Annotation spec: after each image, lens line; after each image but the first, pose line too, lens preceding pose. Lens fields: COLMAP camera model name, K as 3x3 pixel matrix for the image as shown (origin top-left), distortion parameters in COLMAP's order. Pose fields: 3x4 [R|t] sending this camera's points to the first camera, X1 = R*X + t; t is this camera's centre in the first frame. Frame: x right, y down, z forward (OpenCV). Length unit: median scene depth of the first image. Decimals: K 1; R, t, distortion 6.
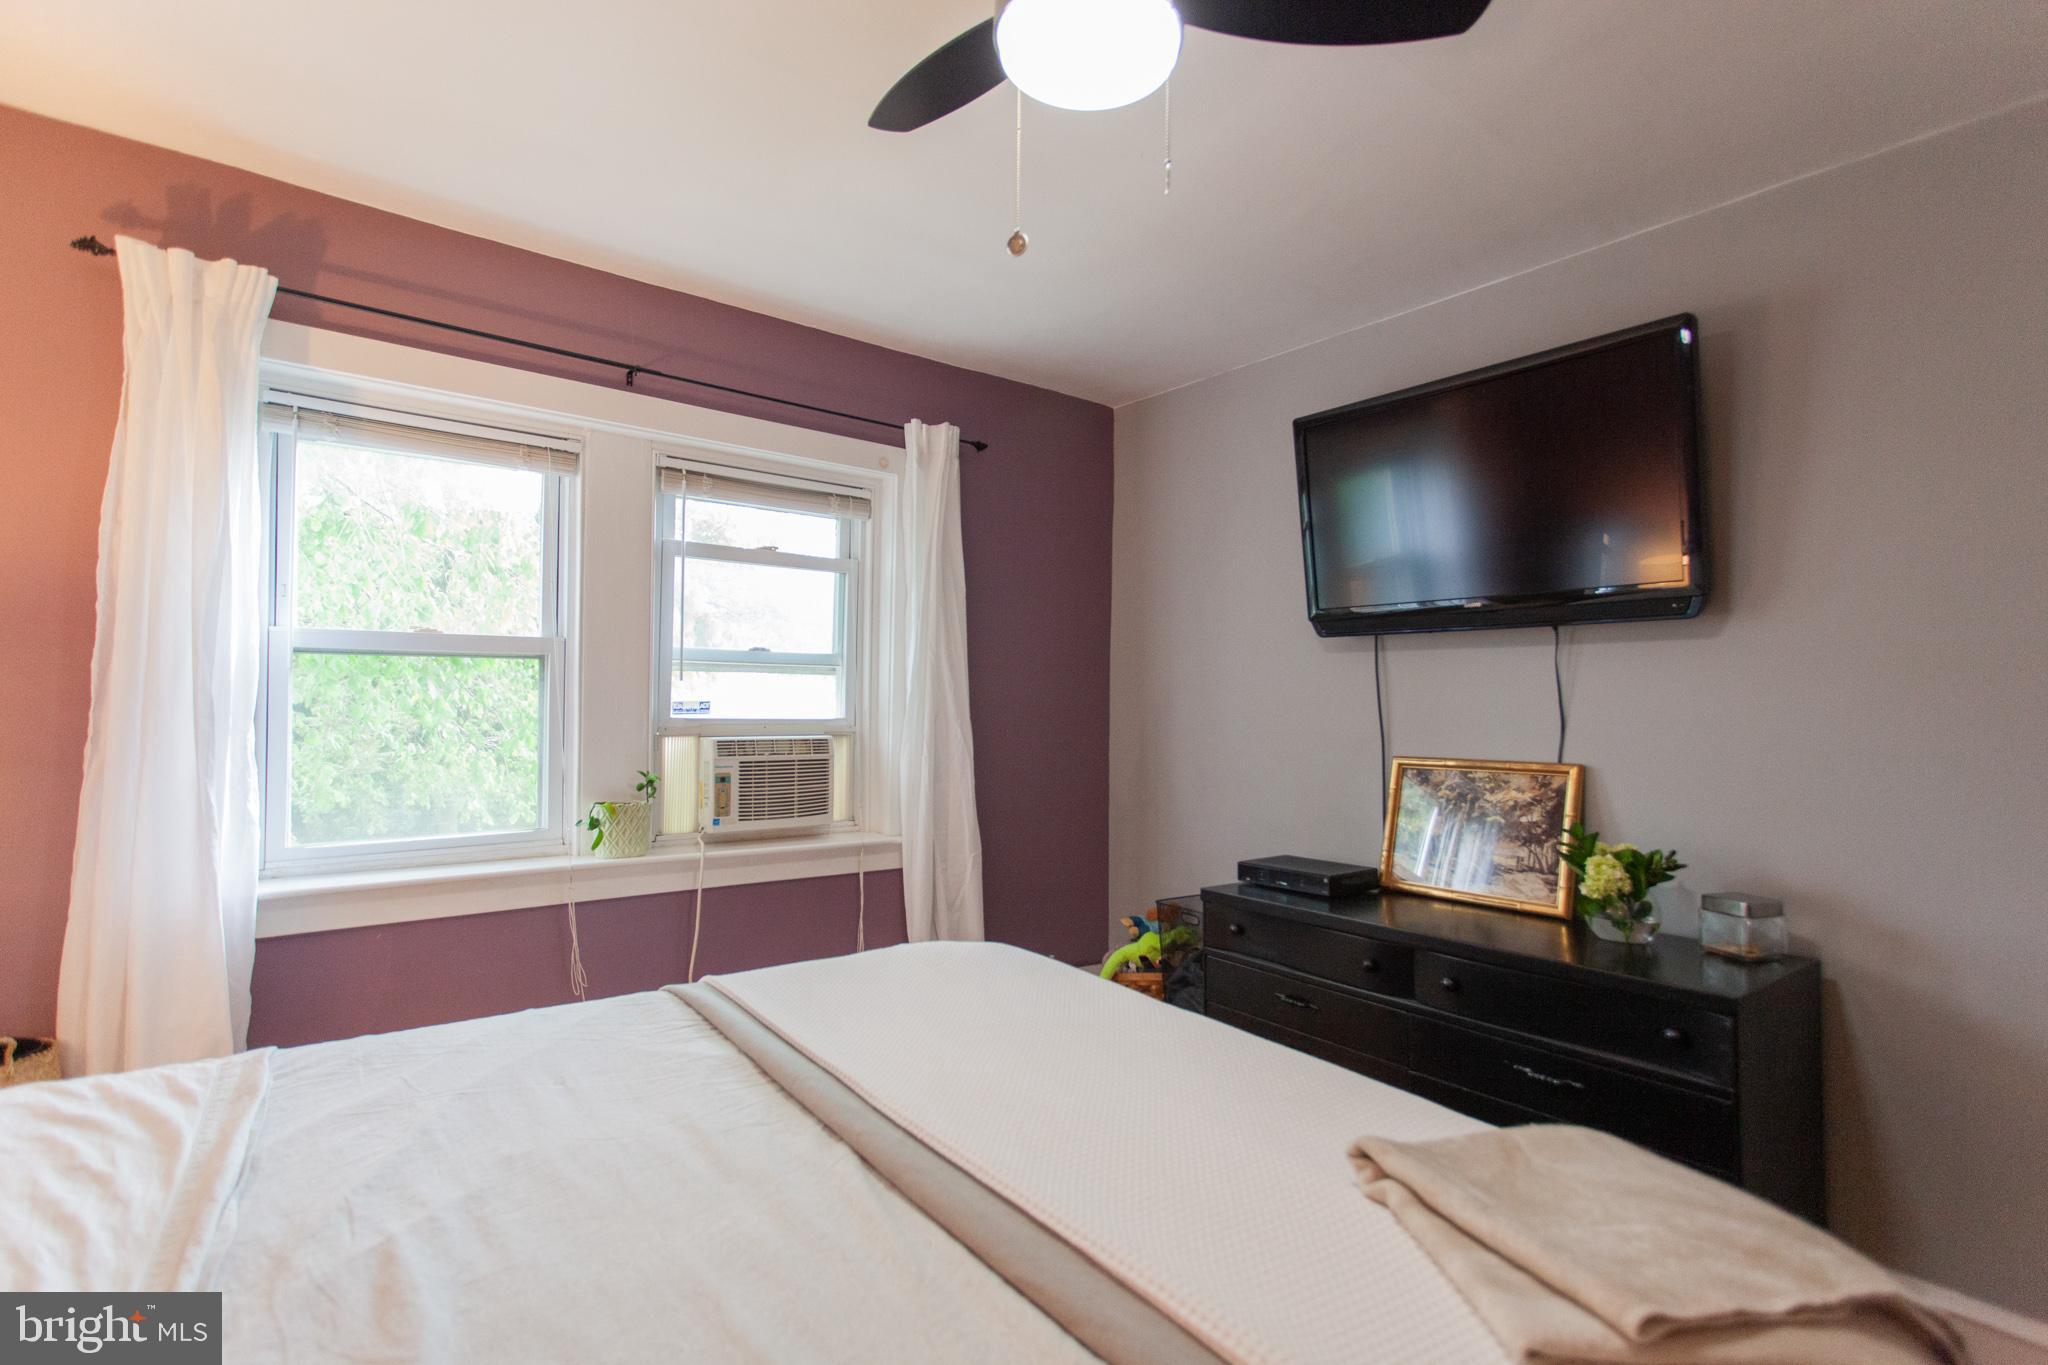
lens RADIAL K [[990.3, 0, 1024.0], [0, 990.3, 682.5], [0, 0, 1]] dist [0.001082, 0.000207]
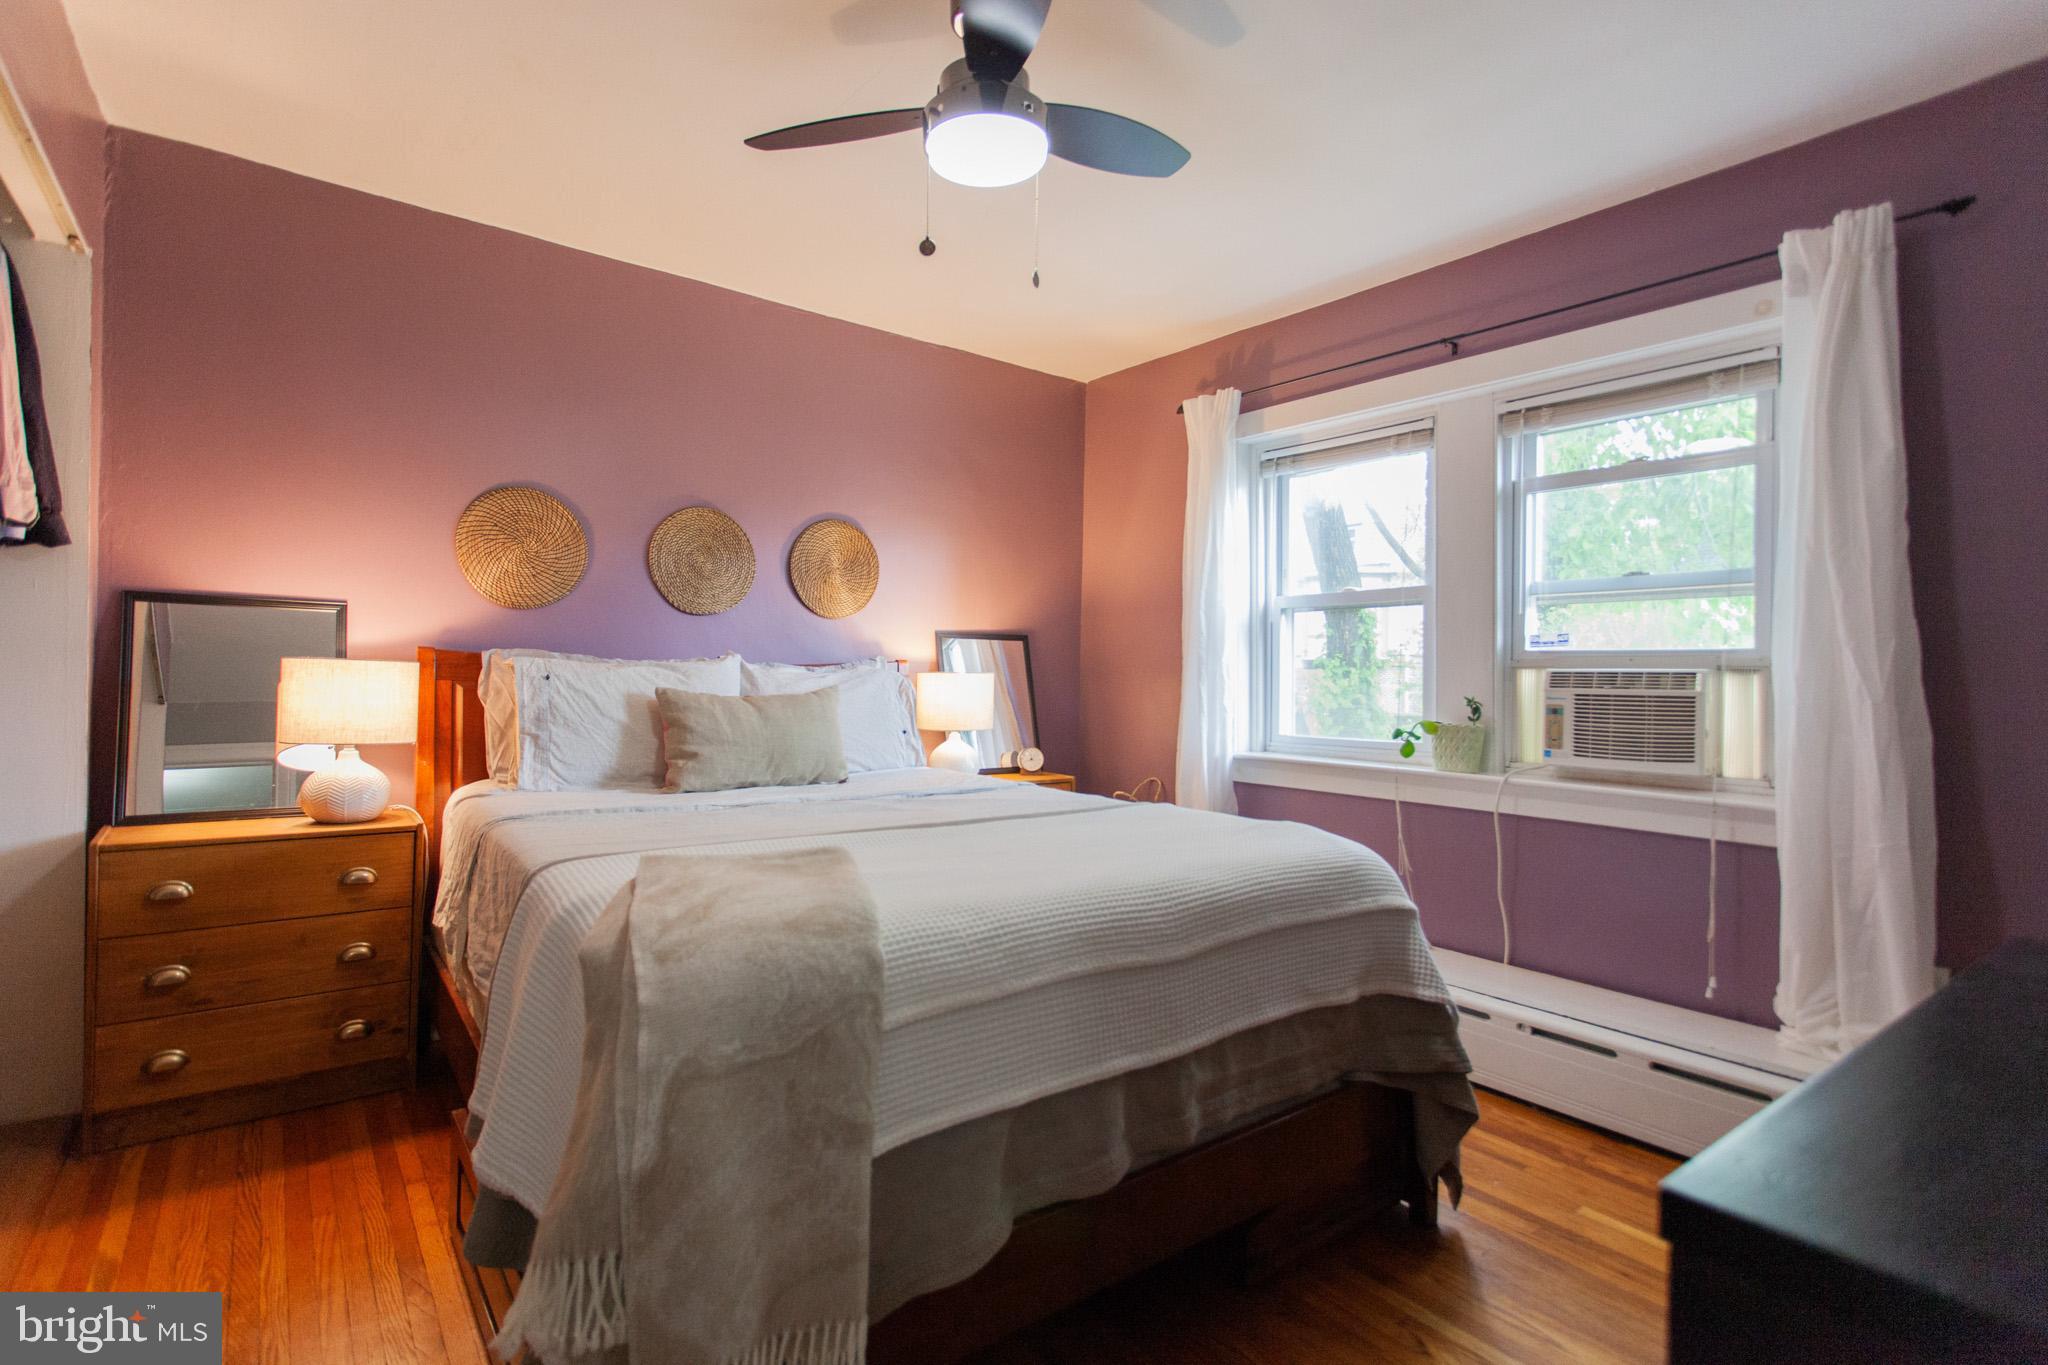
lens RADIAL K [[966.5, 0, 1024.0], [0, 966.5, 682.5], [0, 0, 1]] dist [0.005268, 0.001250]
pose [[-0.004454, -0.000894, -0.999990, 0.659833], [0.009769, 0.999952, -0.000937, 0.065007], [0.999942, -0.009773, -0.004445, 0.476807]]
